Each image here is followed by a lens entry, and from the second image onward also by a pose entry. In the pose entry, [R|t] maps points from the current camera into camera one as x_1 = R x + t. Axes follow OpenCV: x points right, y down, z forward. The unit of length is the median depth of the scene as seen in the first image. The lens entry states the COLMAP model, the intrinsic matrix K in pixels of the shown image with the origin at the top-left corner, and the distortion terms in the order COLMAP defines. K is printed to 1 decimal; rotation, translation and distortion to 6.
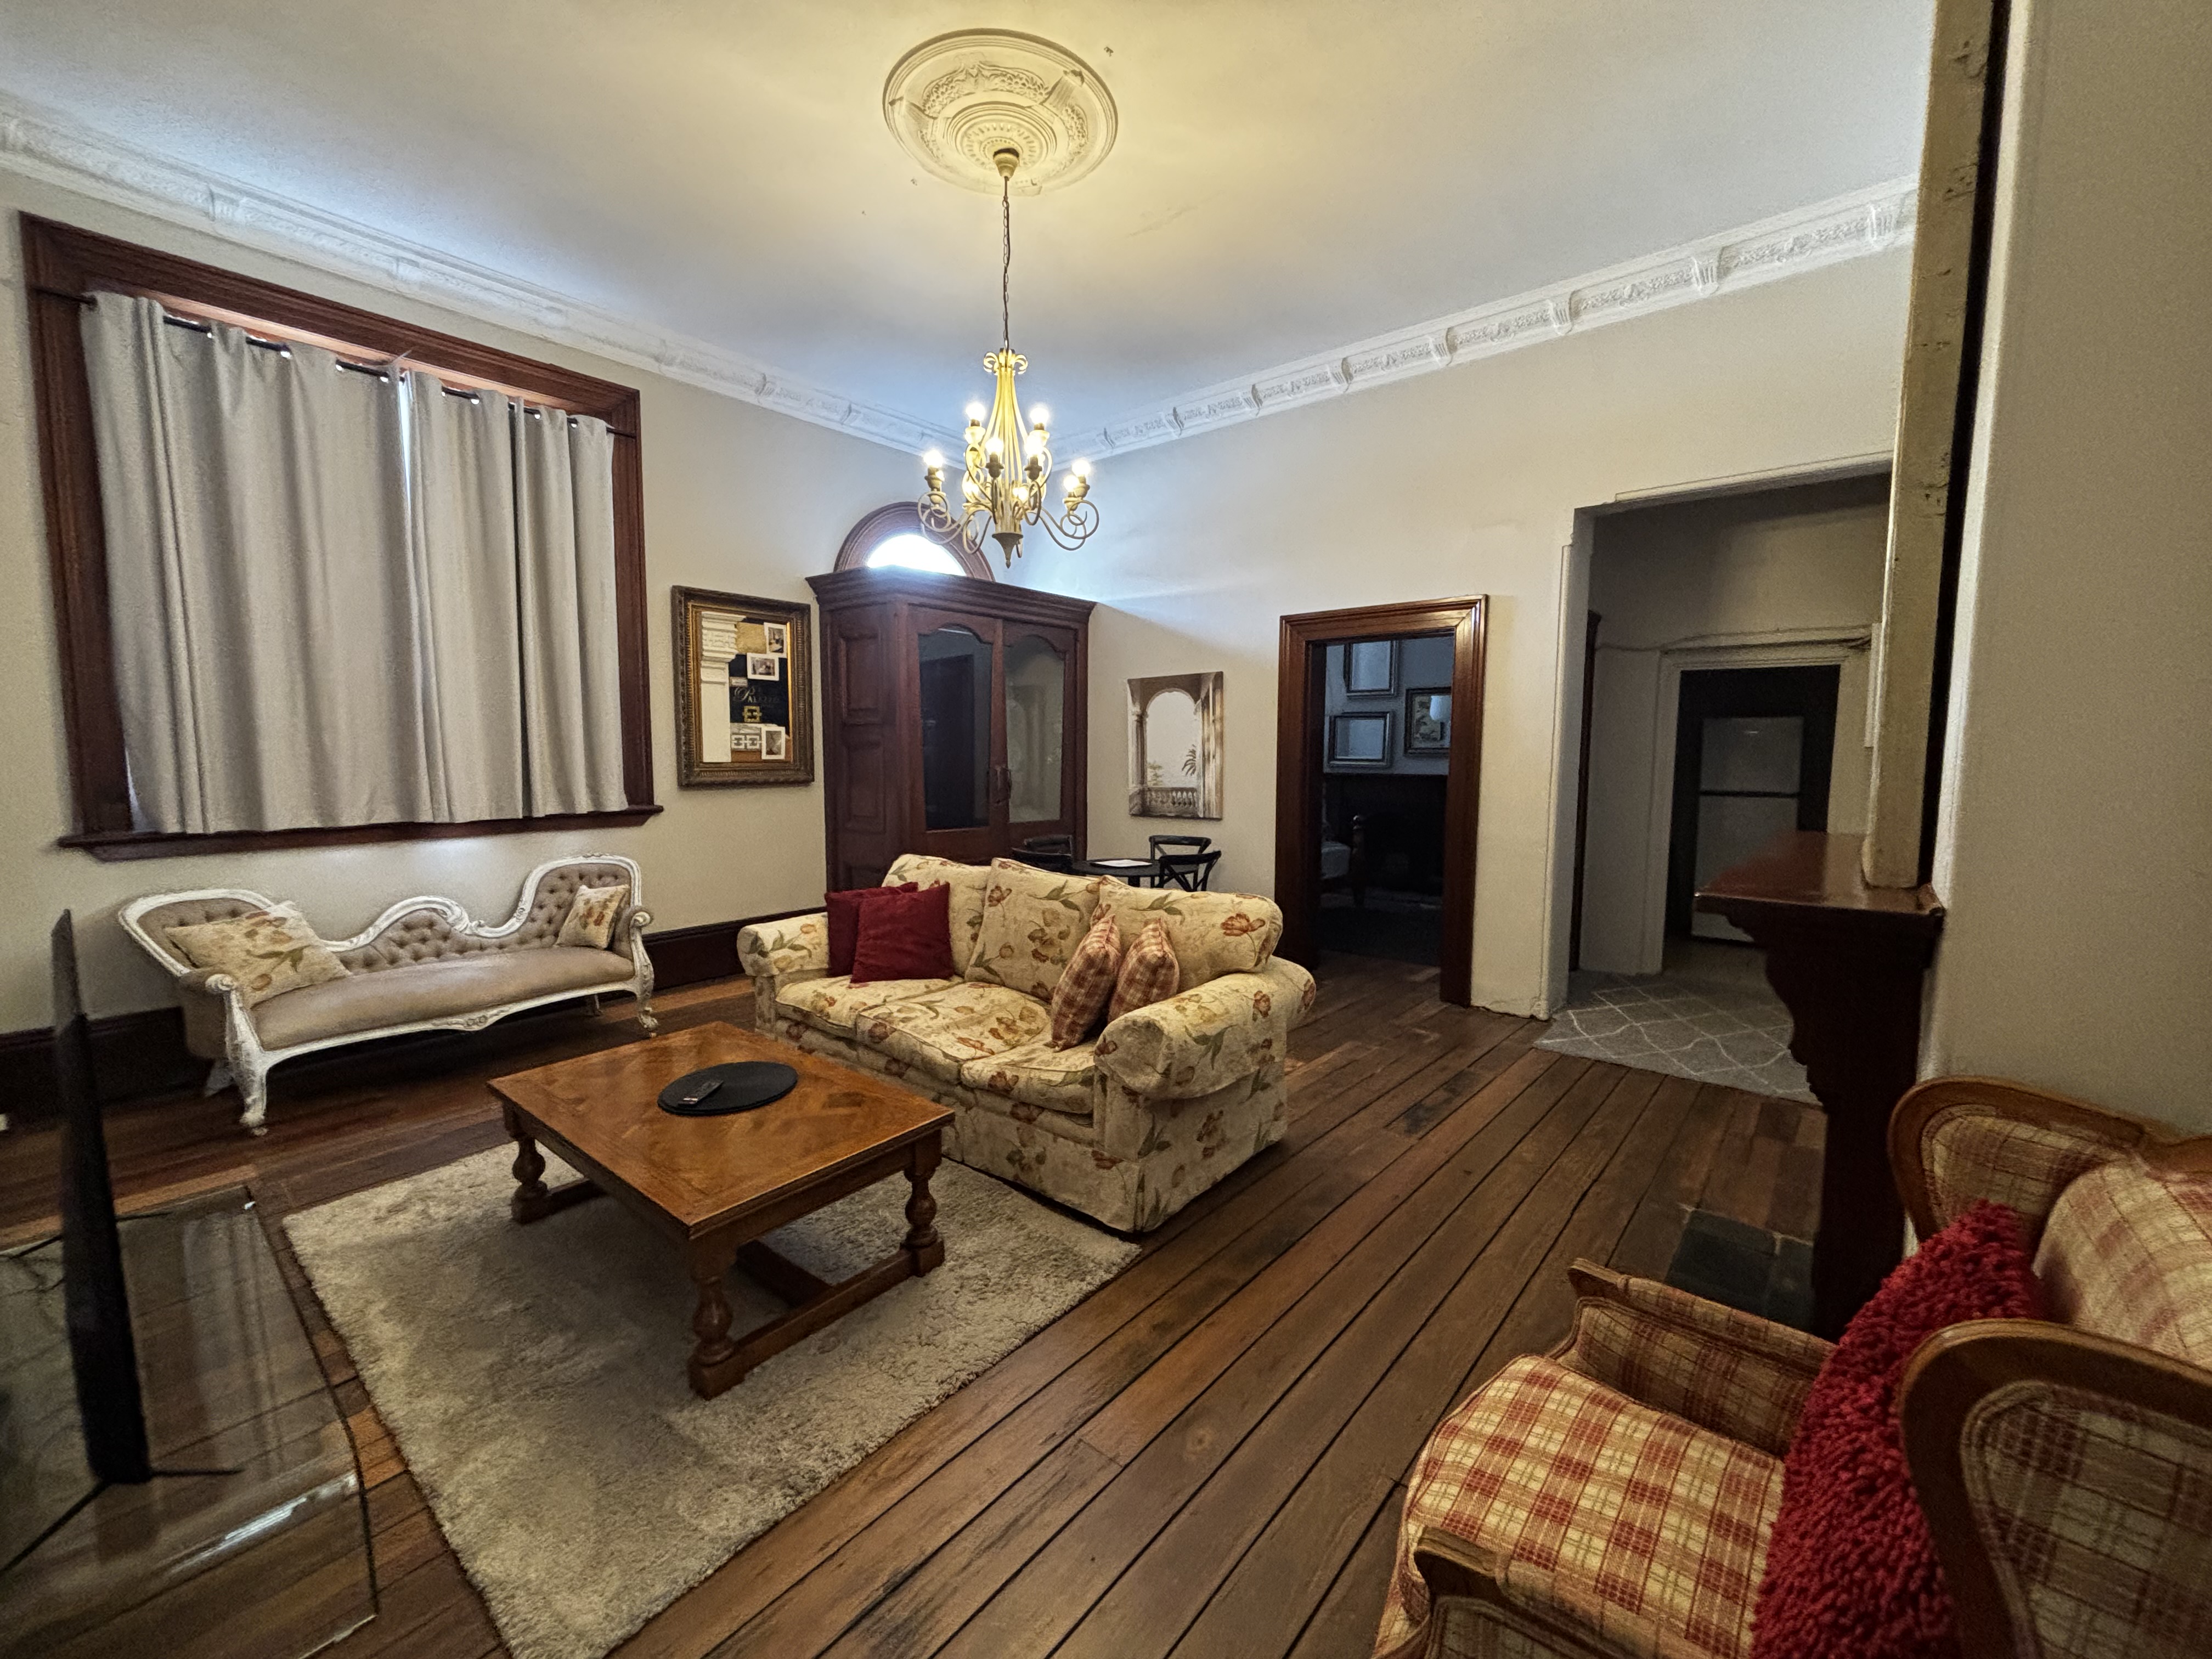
lens RADIAL K [[893.7, 0, 1102.1], [0, 893.7, 824.9], [0, 0, 1]] dist [-0.000701, -0.000130]
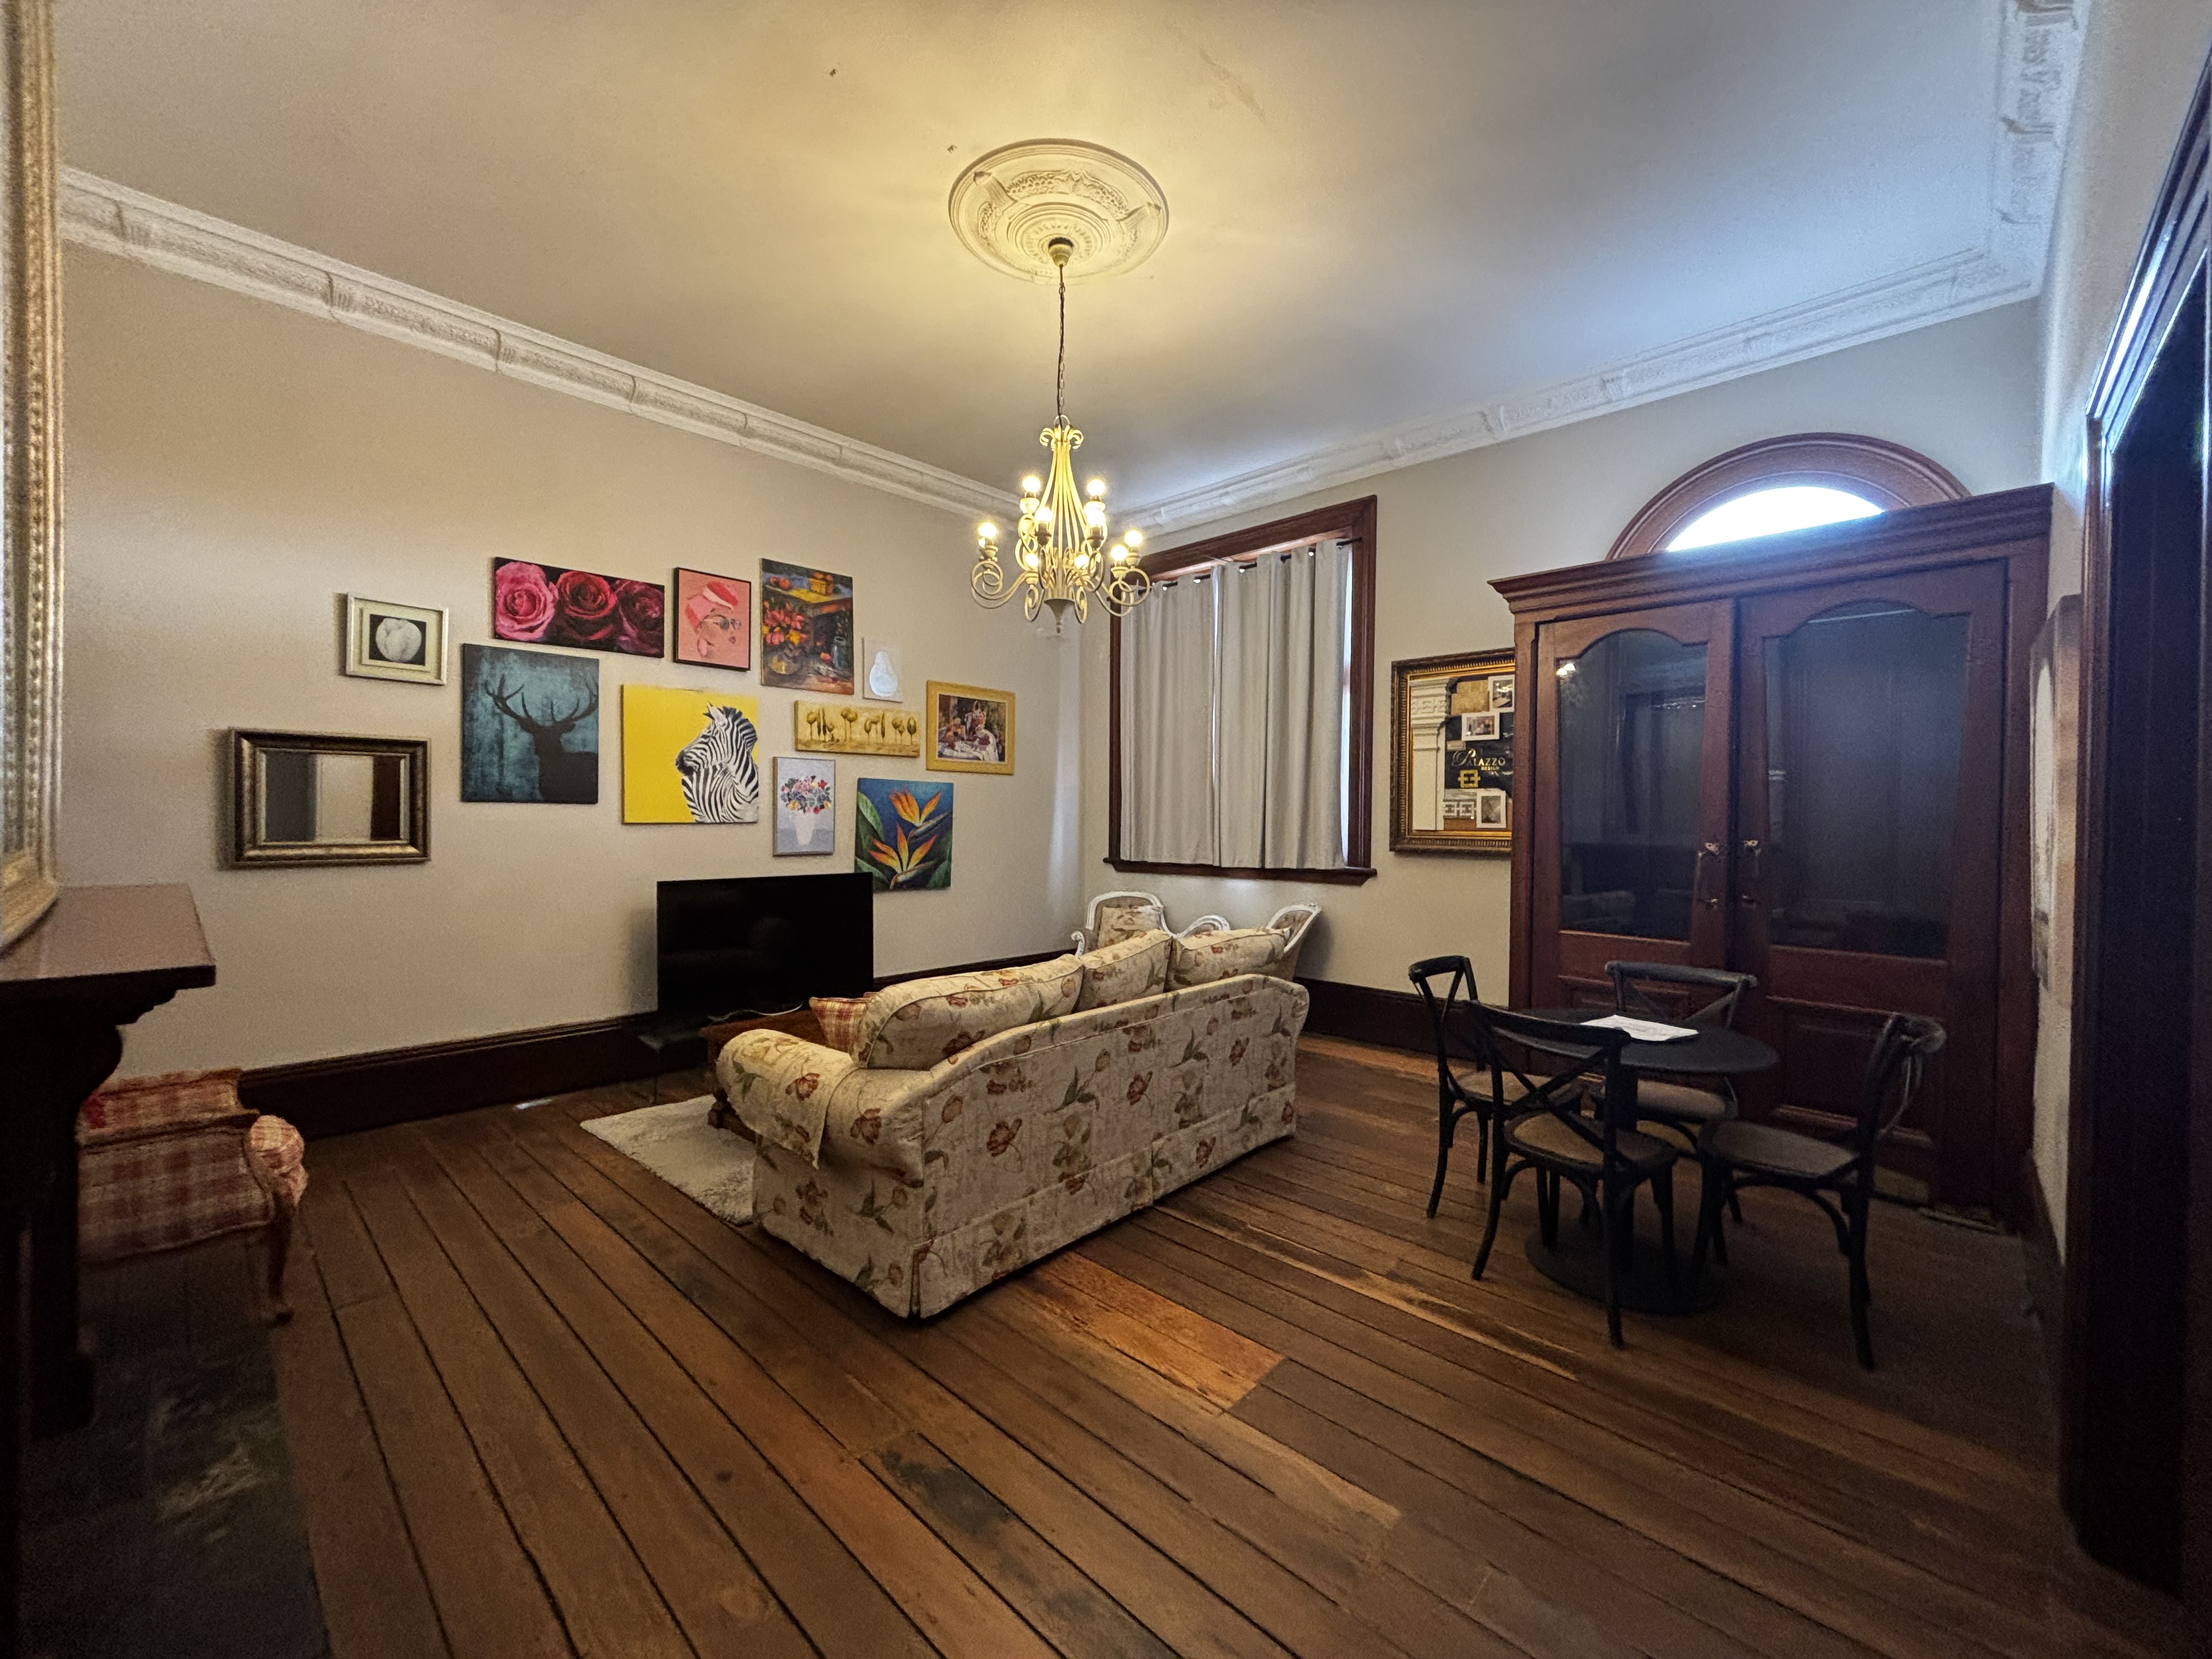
lens RADIAL K [[893.7, 0, 1102.1], [0, 893.7, 824.9], [0, 0, 1]] dist [-0.000701, -0.000130]
pose [[-0.056324, 0.007549, -0.998384, 0.597033], [-0.092939, 0.995590, 0.012771, -0.058107], [0.994077, 0.093508, -0.055374, 0.740894]]
